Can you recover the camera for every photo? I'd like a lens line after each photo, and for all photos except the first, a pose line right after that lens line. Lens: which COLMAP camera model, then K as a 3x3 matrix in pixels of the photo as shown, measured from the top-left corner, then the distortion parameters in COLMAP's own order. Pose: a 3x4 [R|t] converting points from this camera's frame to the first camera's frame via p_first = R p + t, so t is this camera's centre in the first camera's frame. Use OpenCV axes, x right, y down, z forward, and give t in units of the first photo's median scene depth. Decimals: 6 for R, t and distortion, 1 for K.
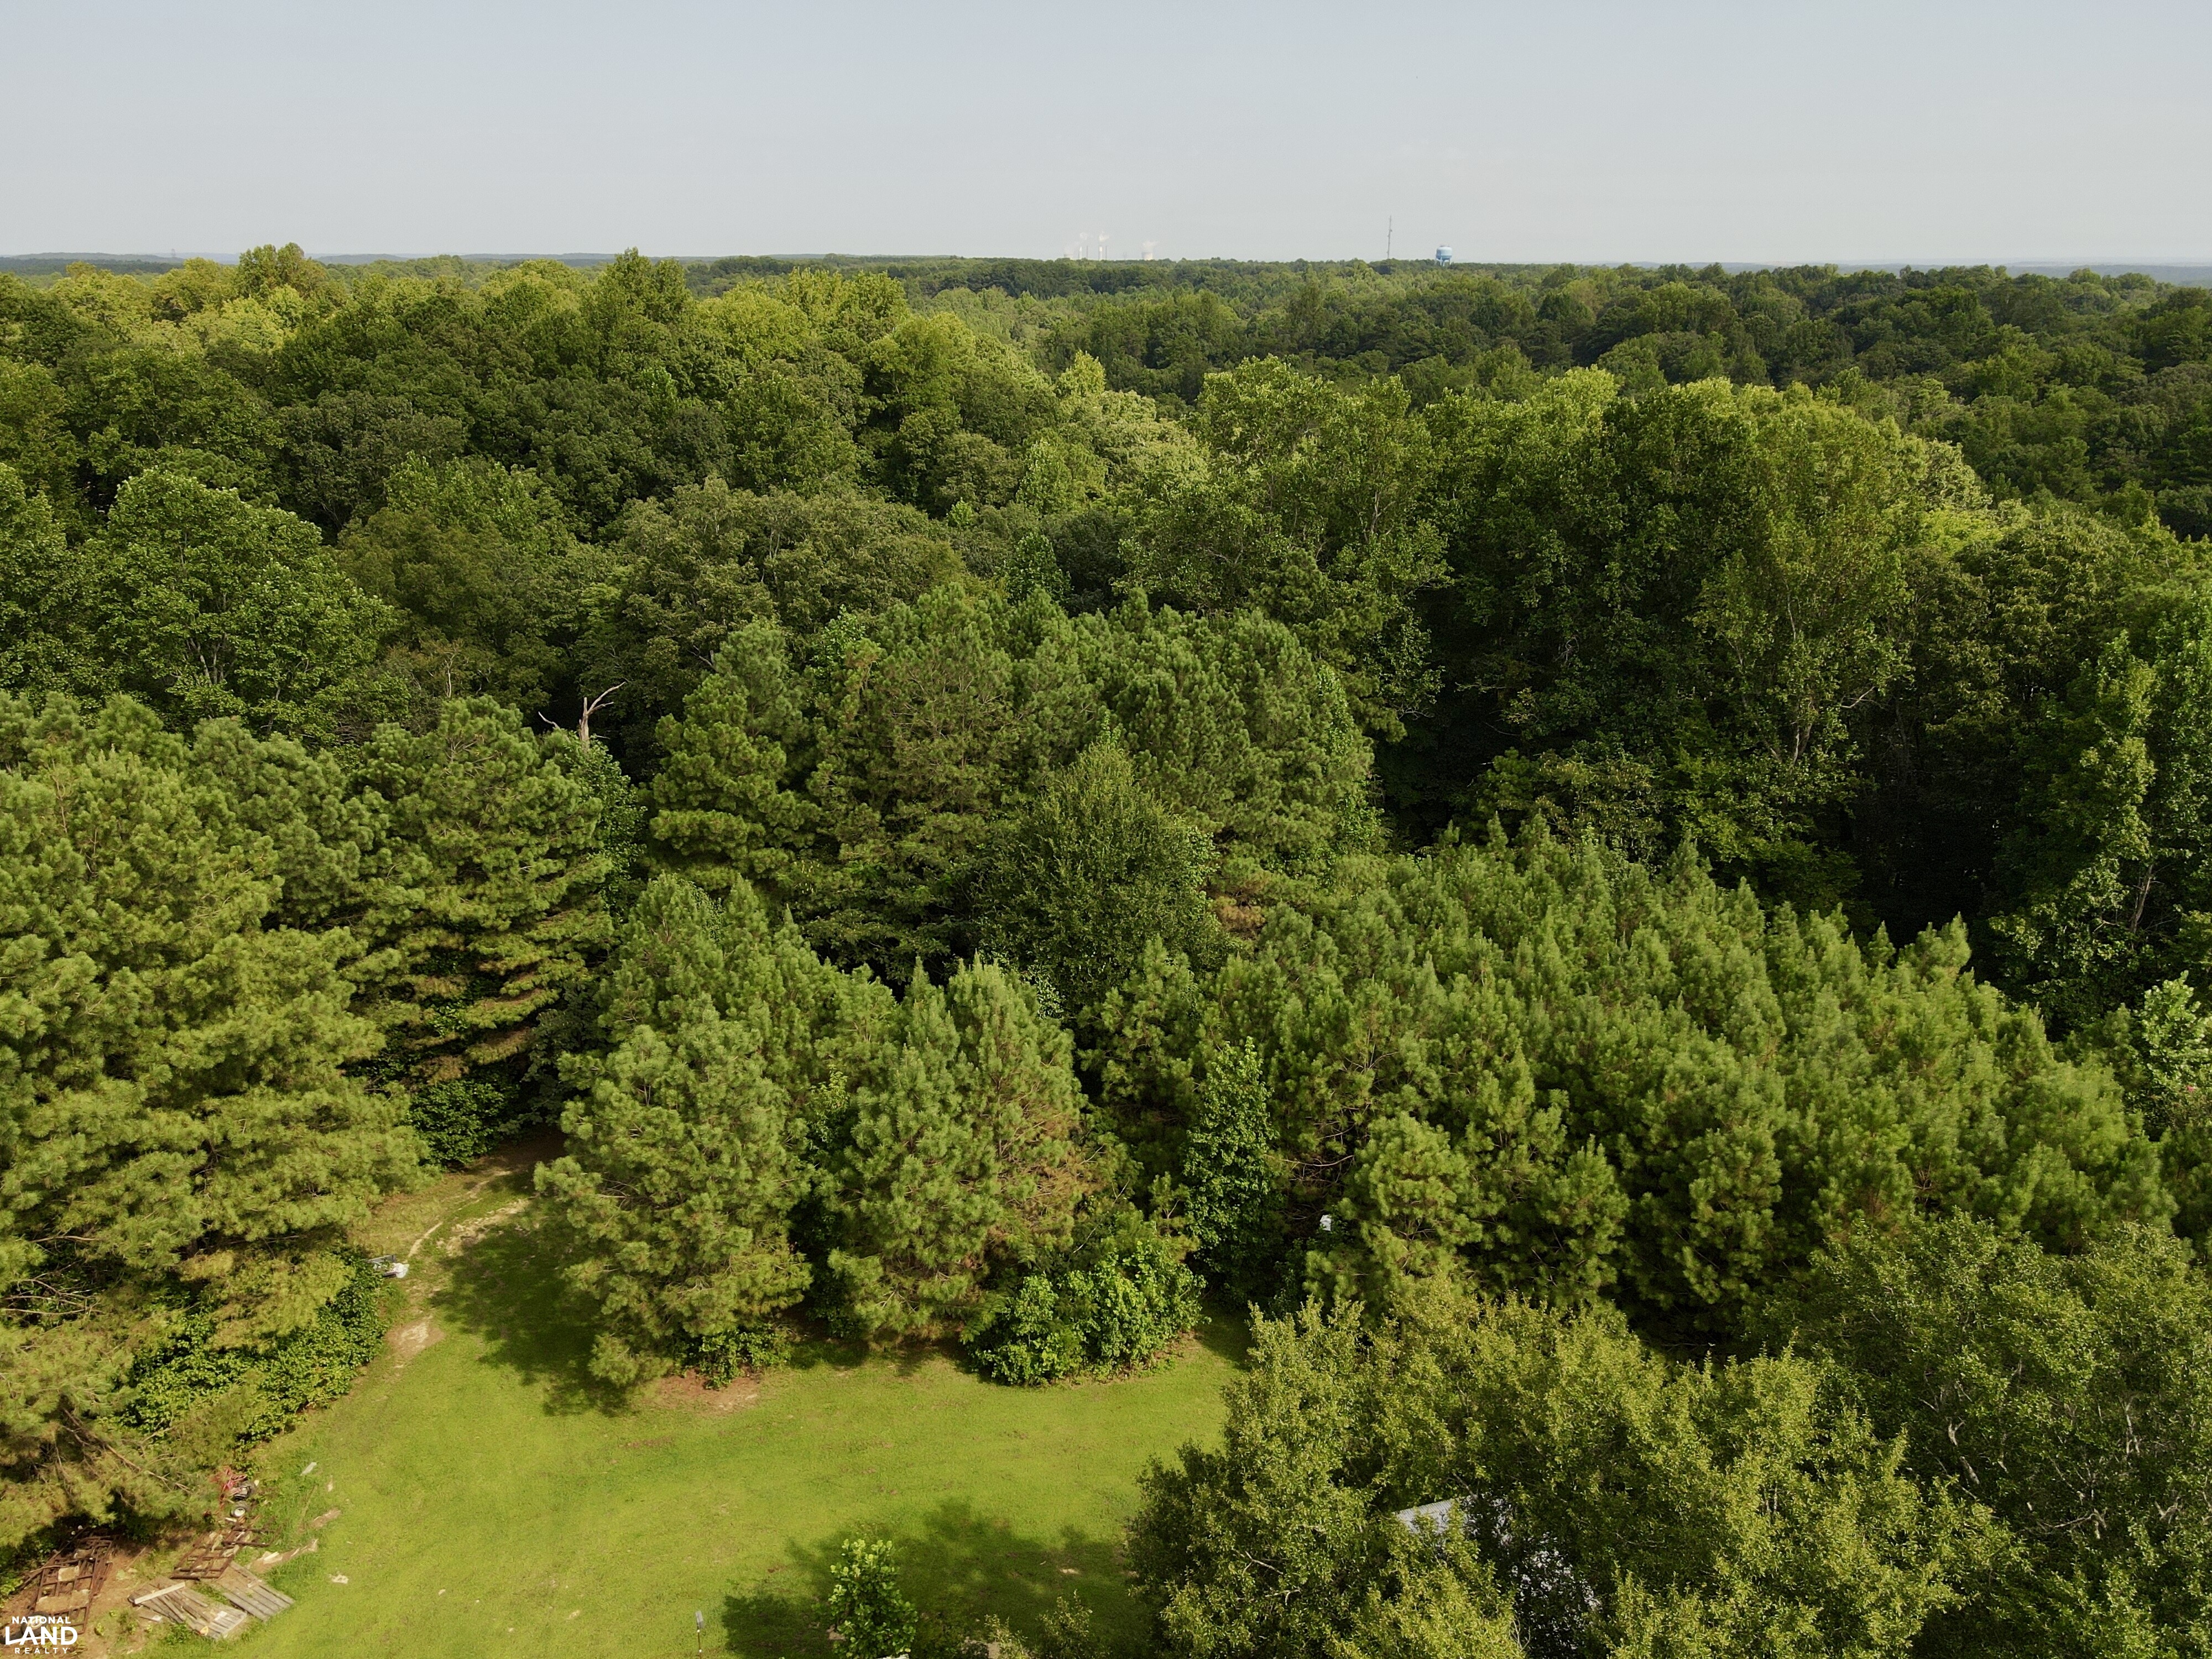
lens RADIAL K [[1629.9, 0, 1122.8], [0, 1629.9, 858.2], [0, 0, 1]] dist [0.015098, 0.002212]
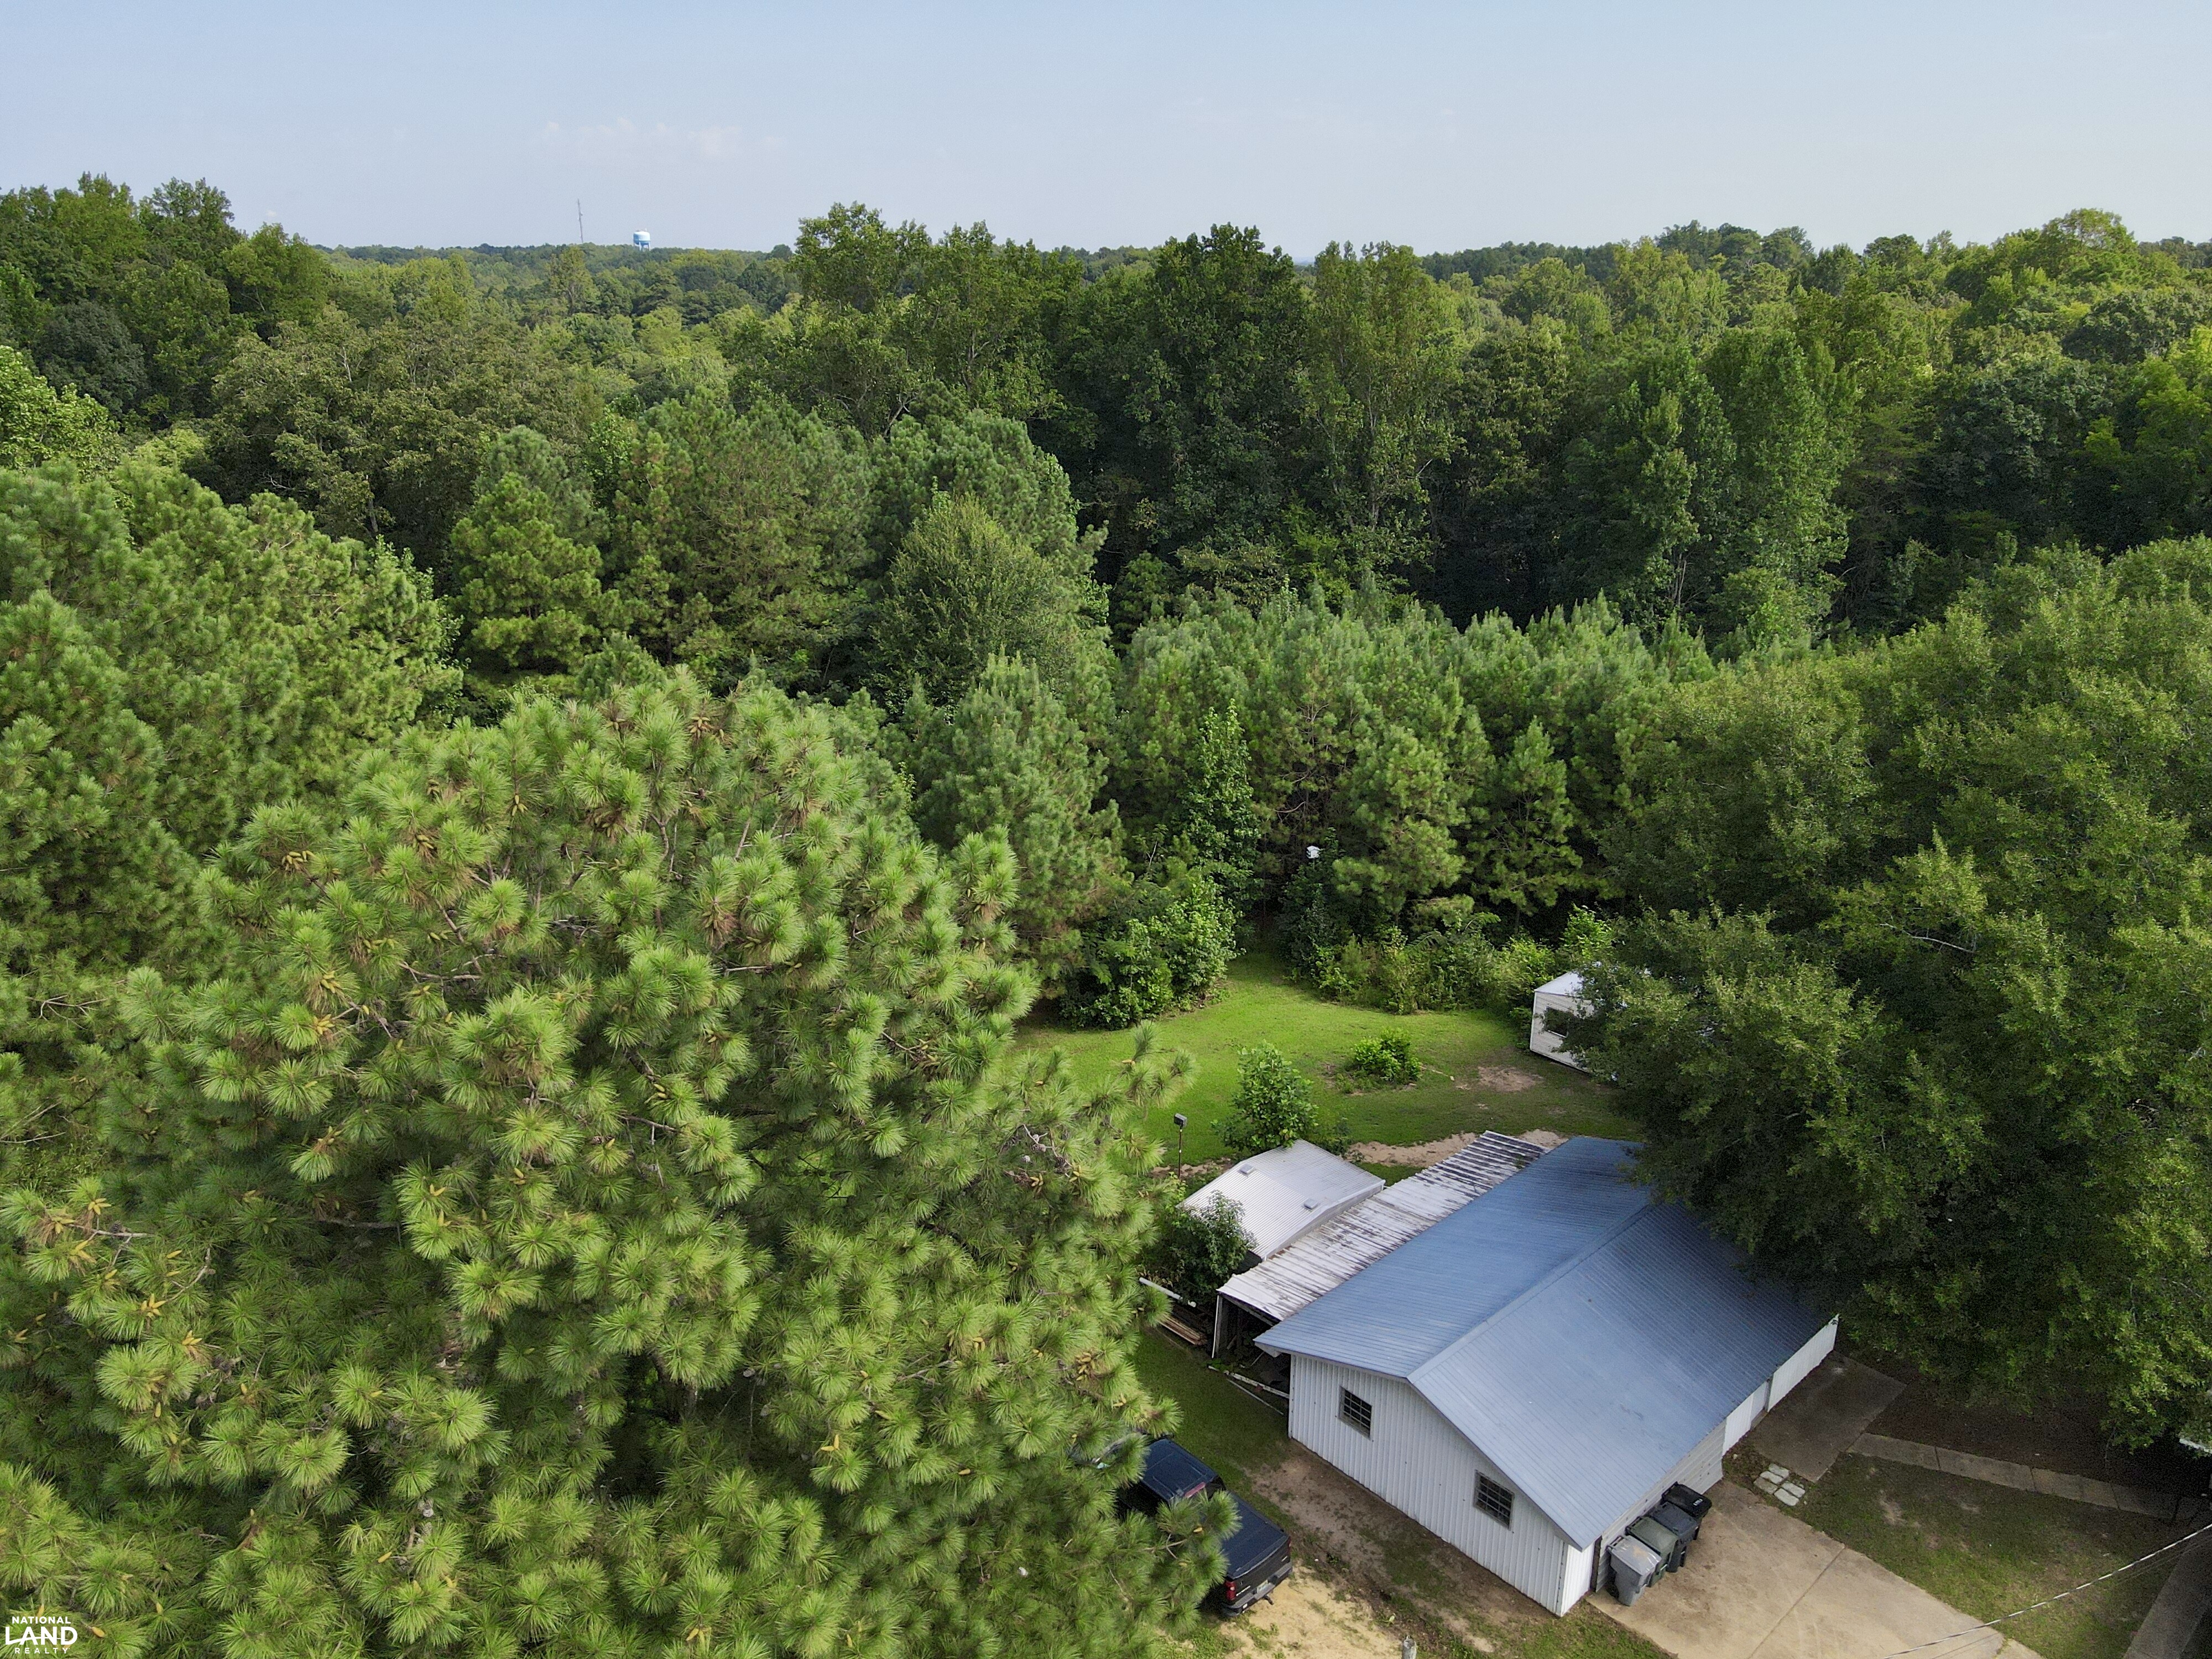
lens RADIAL K [[1629.9, 0, 1134.9], [0, 1629.9, 845.2], [0, 0, 1]] dist [0.015098, 0.002212]
pose [[0.889160, -0.157634, 0.429589, -0.471520], [0.160108, 0.986624, 0.030643, 0.161202], [-0.428673, 0.041534, 0.902505, 0.019666]]
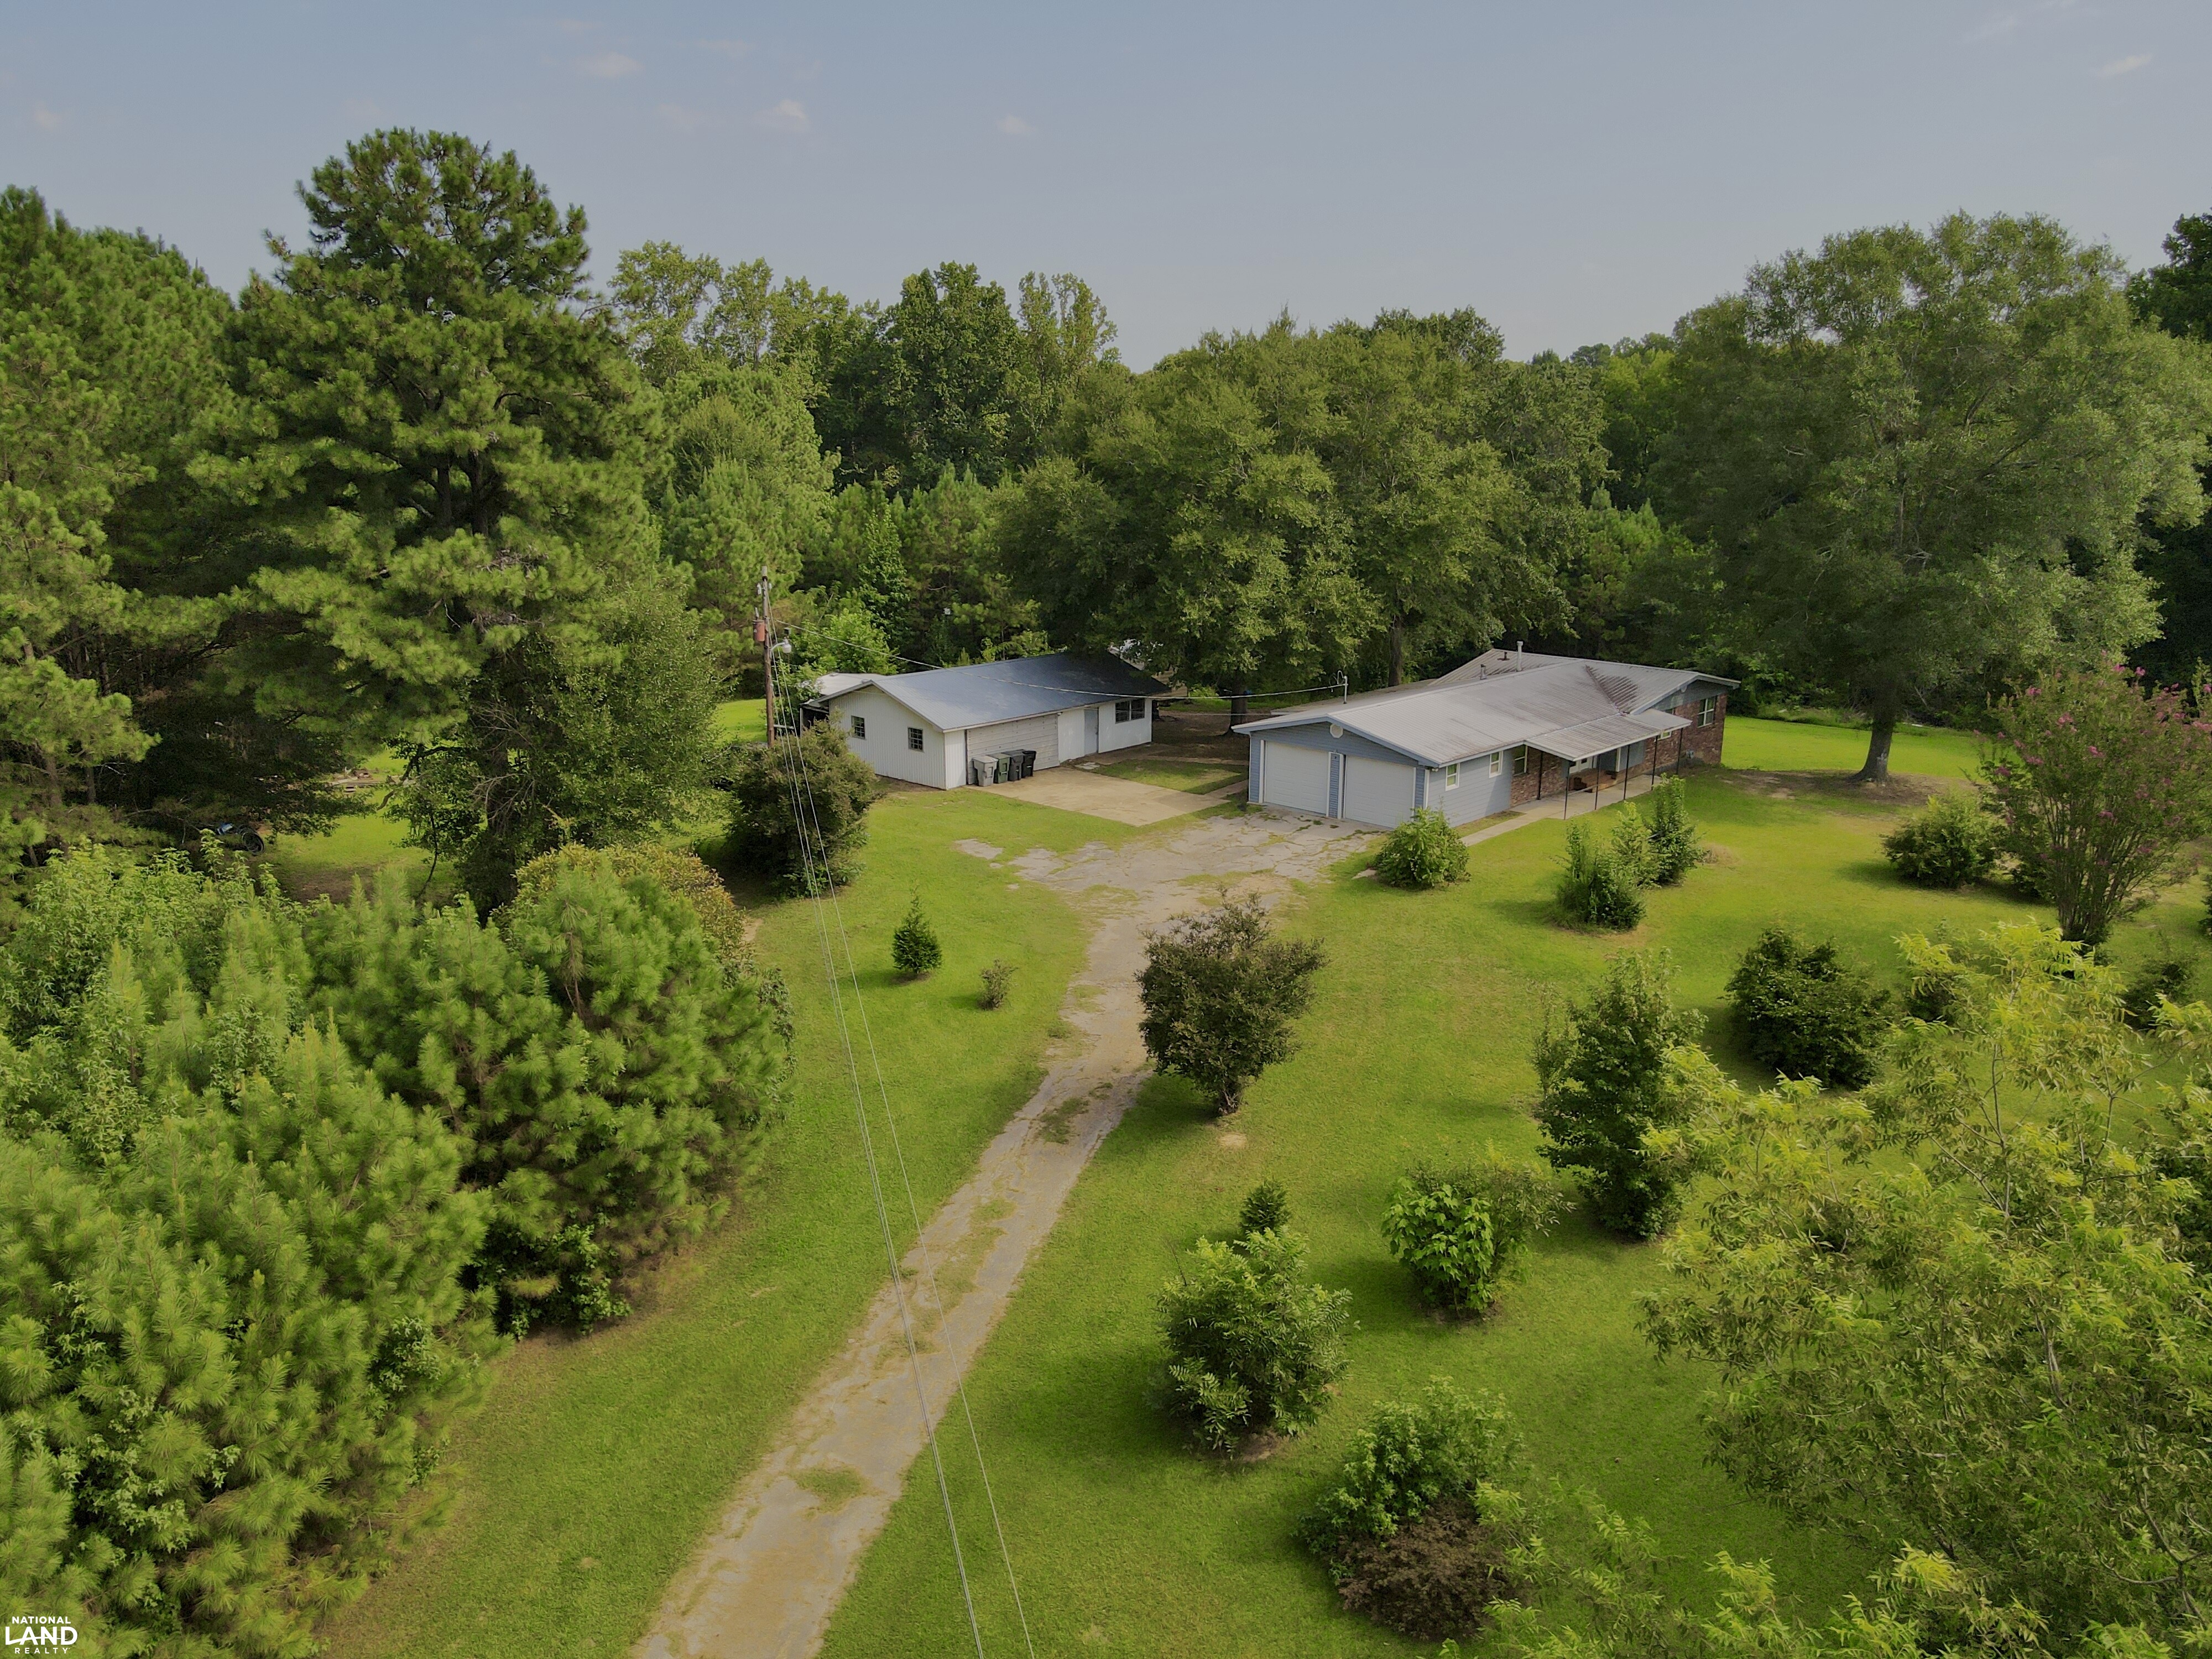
lens RADIAL K [[1629.9, 0, 1132.5], [0, 1629.9, 845.6], [0, 0, 1]] dist [0.015098, 0.002212]
pose [[0.852943, -0.130562, 0.505412, -0.591522], [0.177748, 0.982999, -0.046033, 0.566973], [-0.490810, 0.129100, 0.861649, -0.516225]]
